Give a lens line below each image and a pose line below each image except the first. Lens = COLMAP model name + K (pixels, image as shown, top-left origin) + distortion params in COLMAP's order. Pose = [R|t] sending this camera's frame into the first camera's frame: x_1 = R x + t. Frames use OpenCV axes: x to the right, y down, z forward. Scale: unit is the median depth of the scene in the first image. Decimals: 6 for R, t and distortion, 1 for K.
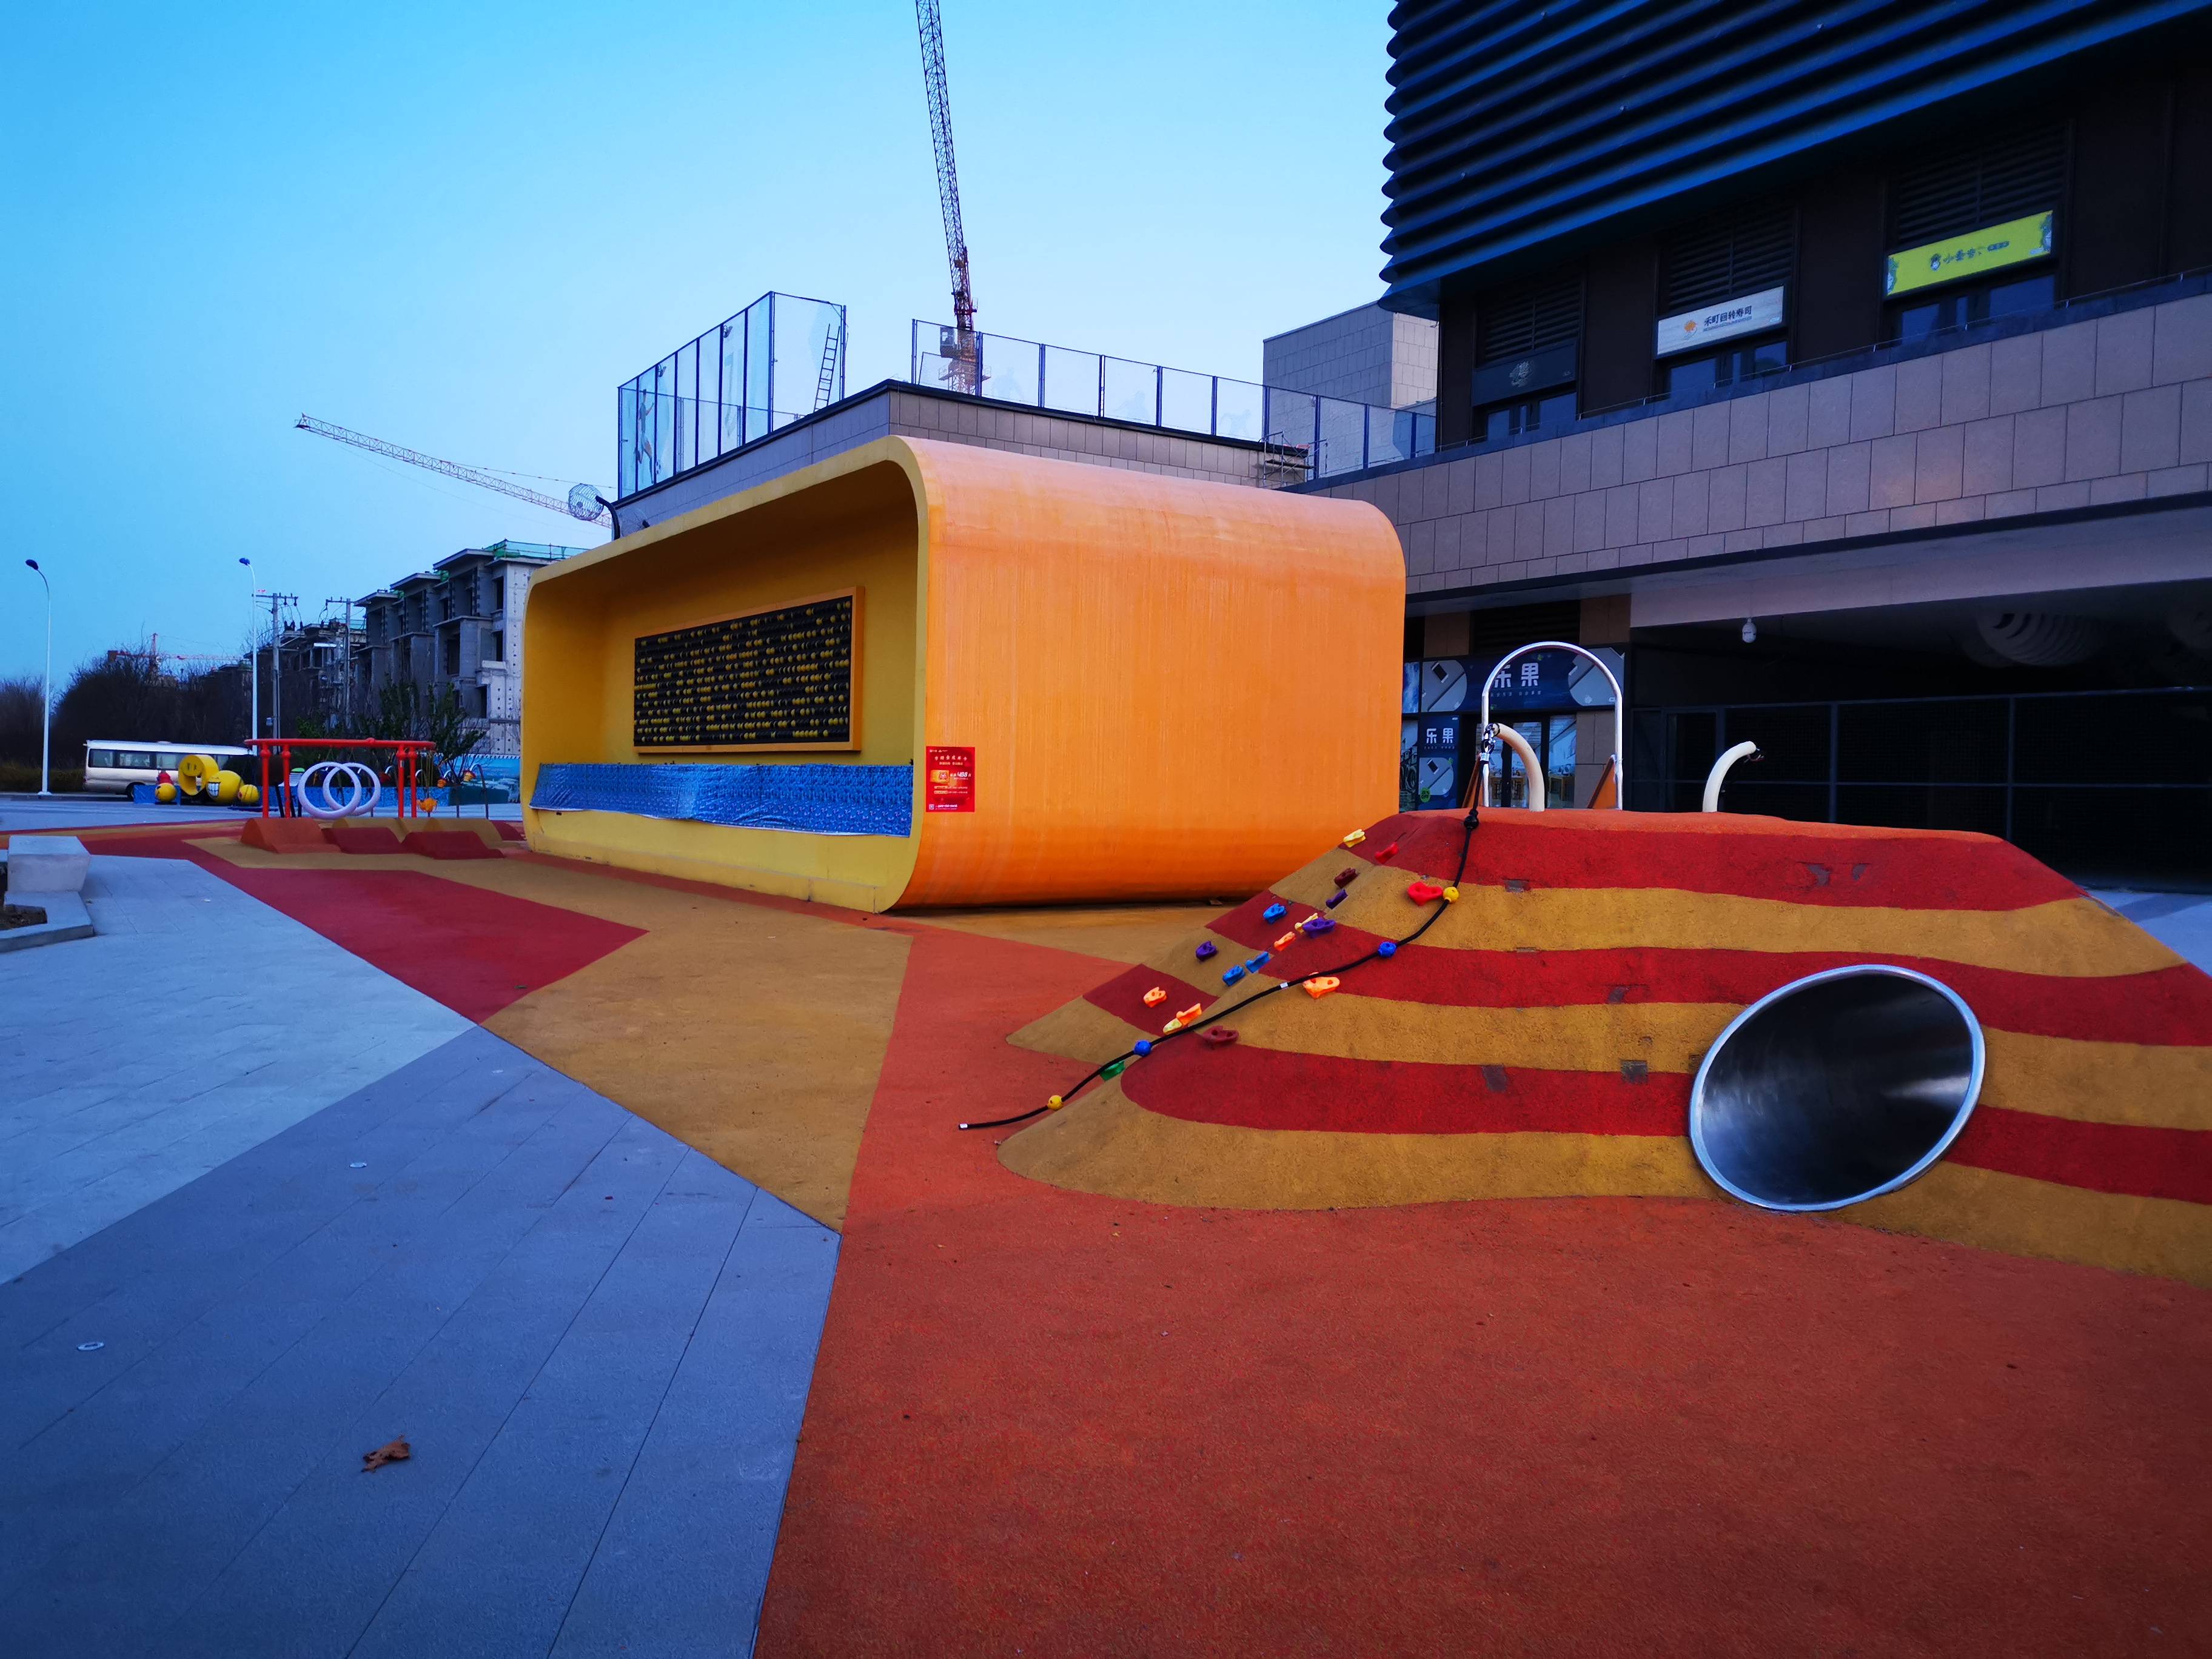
lens RADIAL K [[1703.1, 0, 1107.5], [0, 1703.1, 795.0], [0, 0, 1]] dist [0.068392, -0.038538]
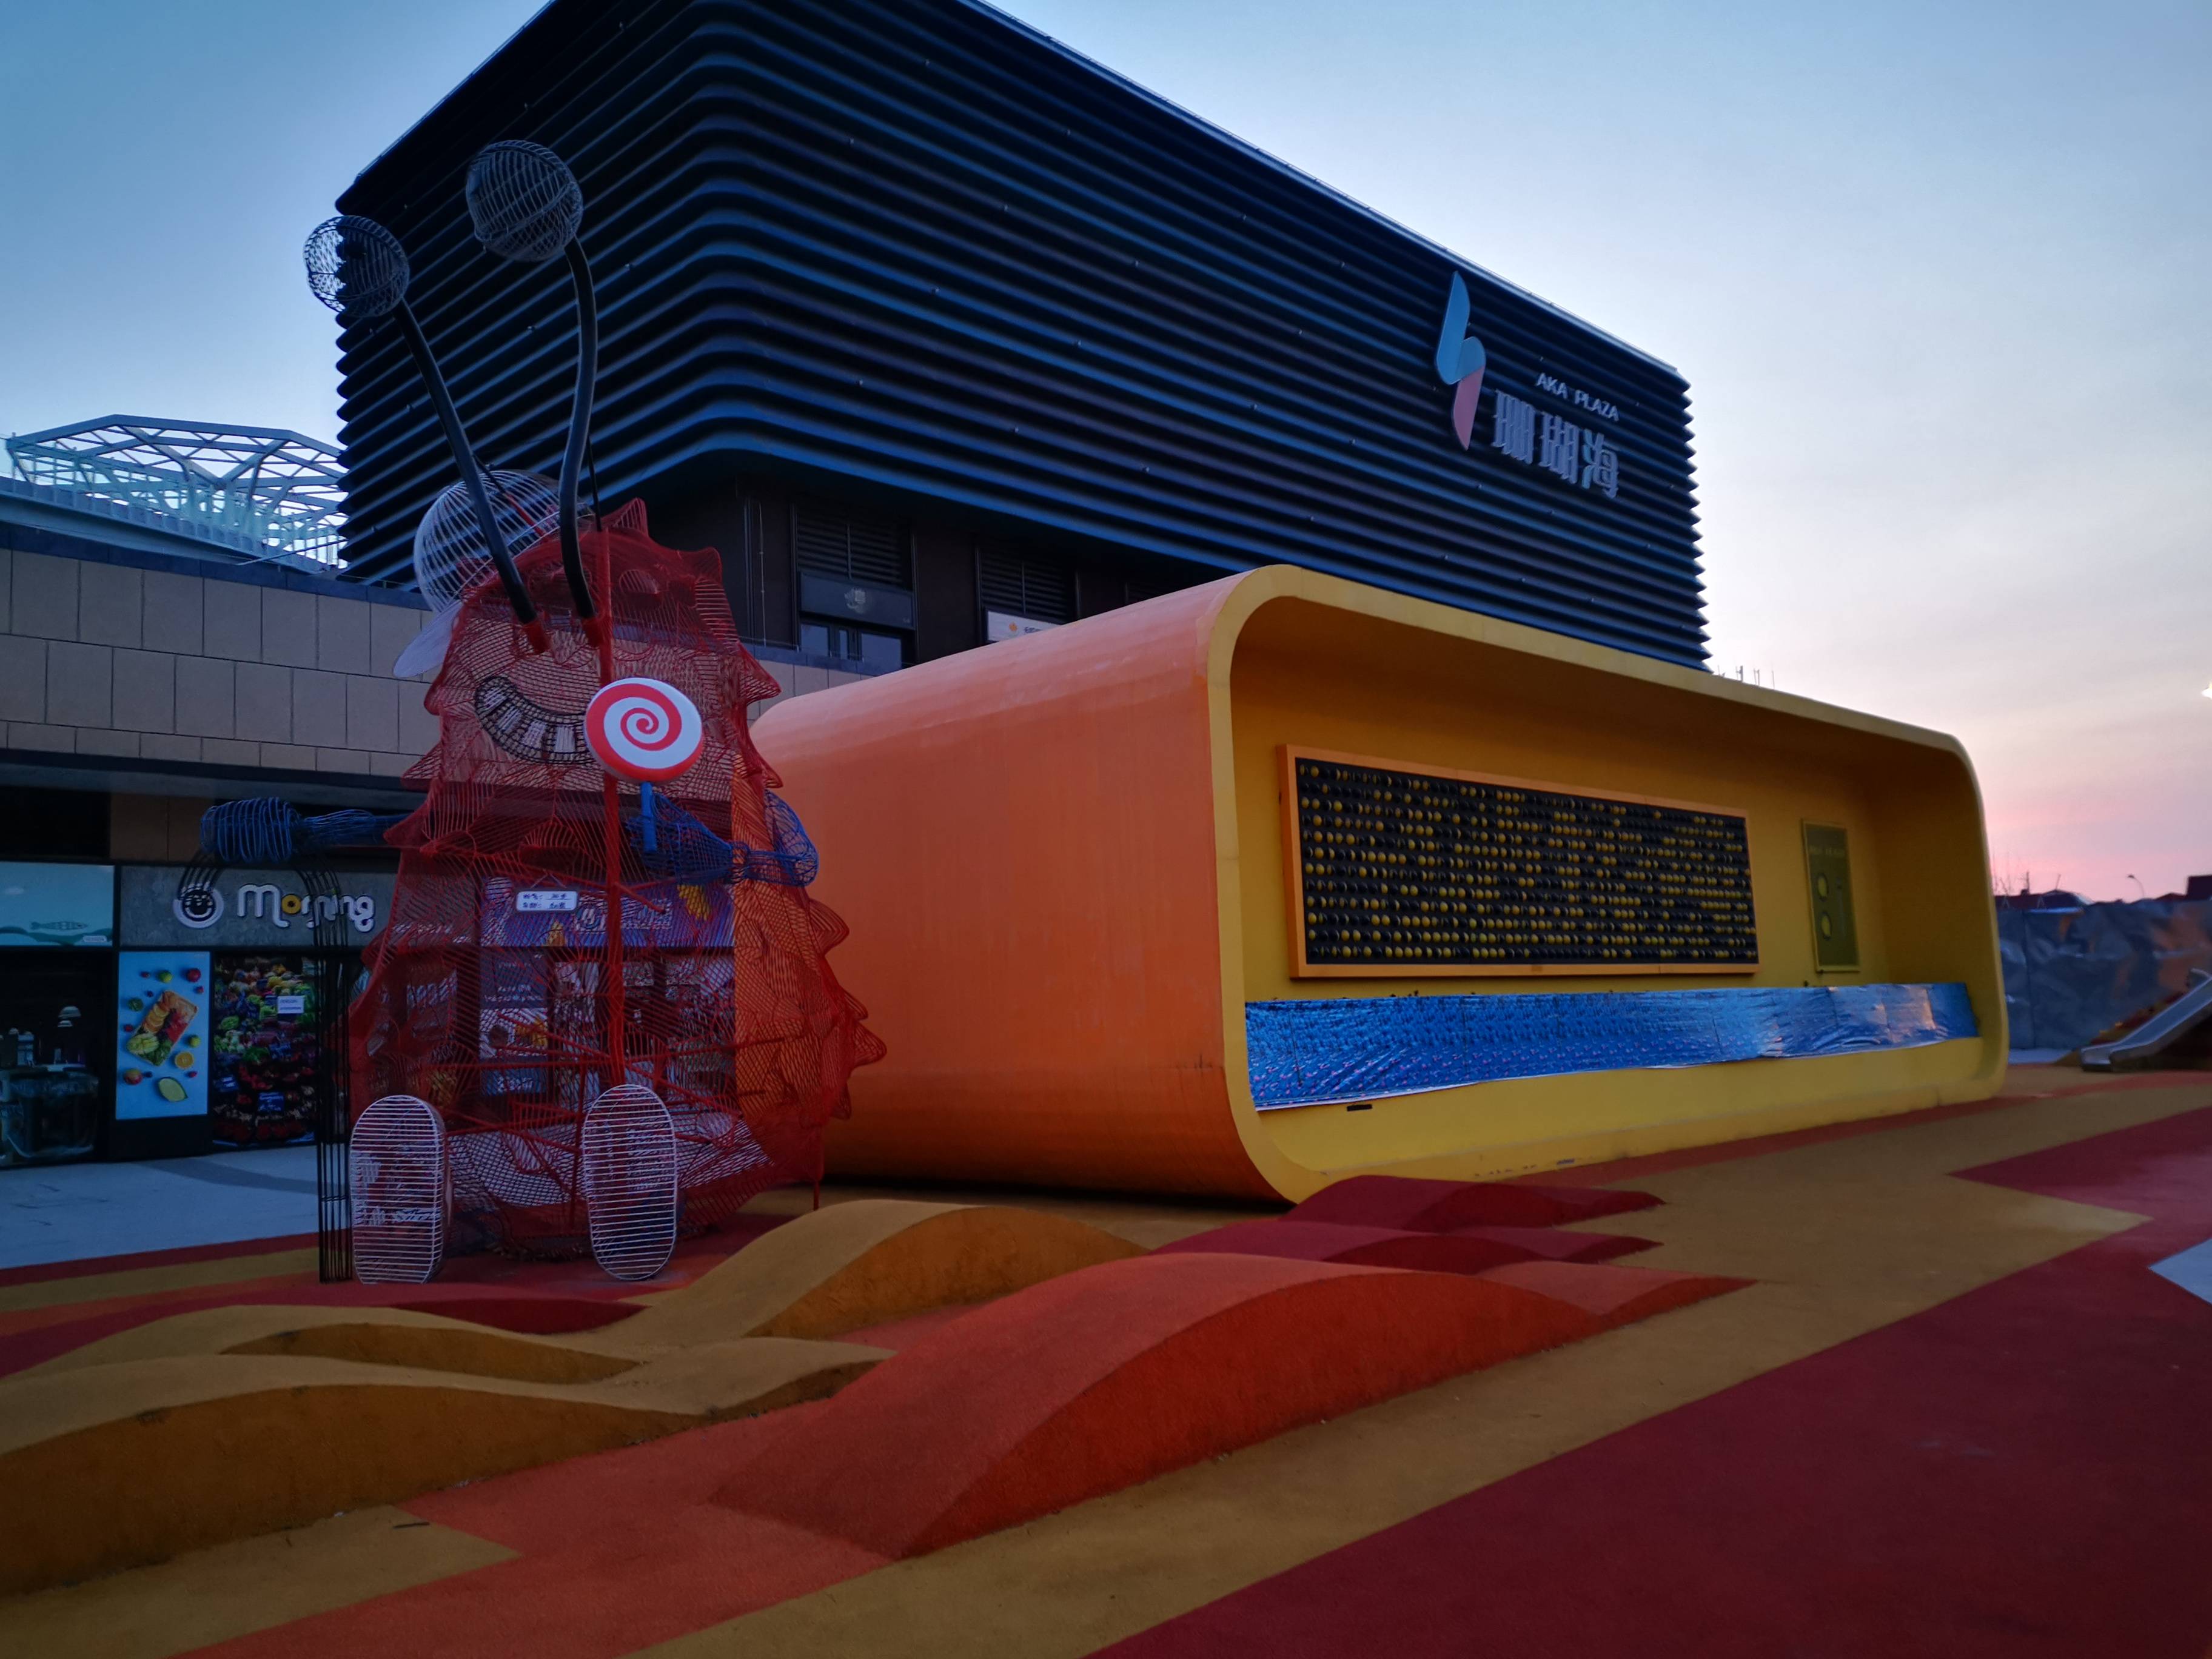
lens RADIAL K [[1703.1, 0, 1107.5], [0, 1703.1, 795.0], [0, 0, 1]] dist [0.068392, -0.038538]
pose [[-0.250104, 0.119737, 0.960787, -0.714759], [0.041483, 0.992738, -0.112921, -0.022126], [-0.967330, 0.011615, -0.253255, 1.122459]]
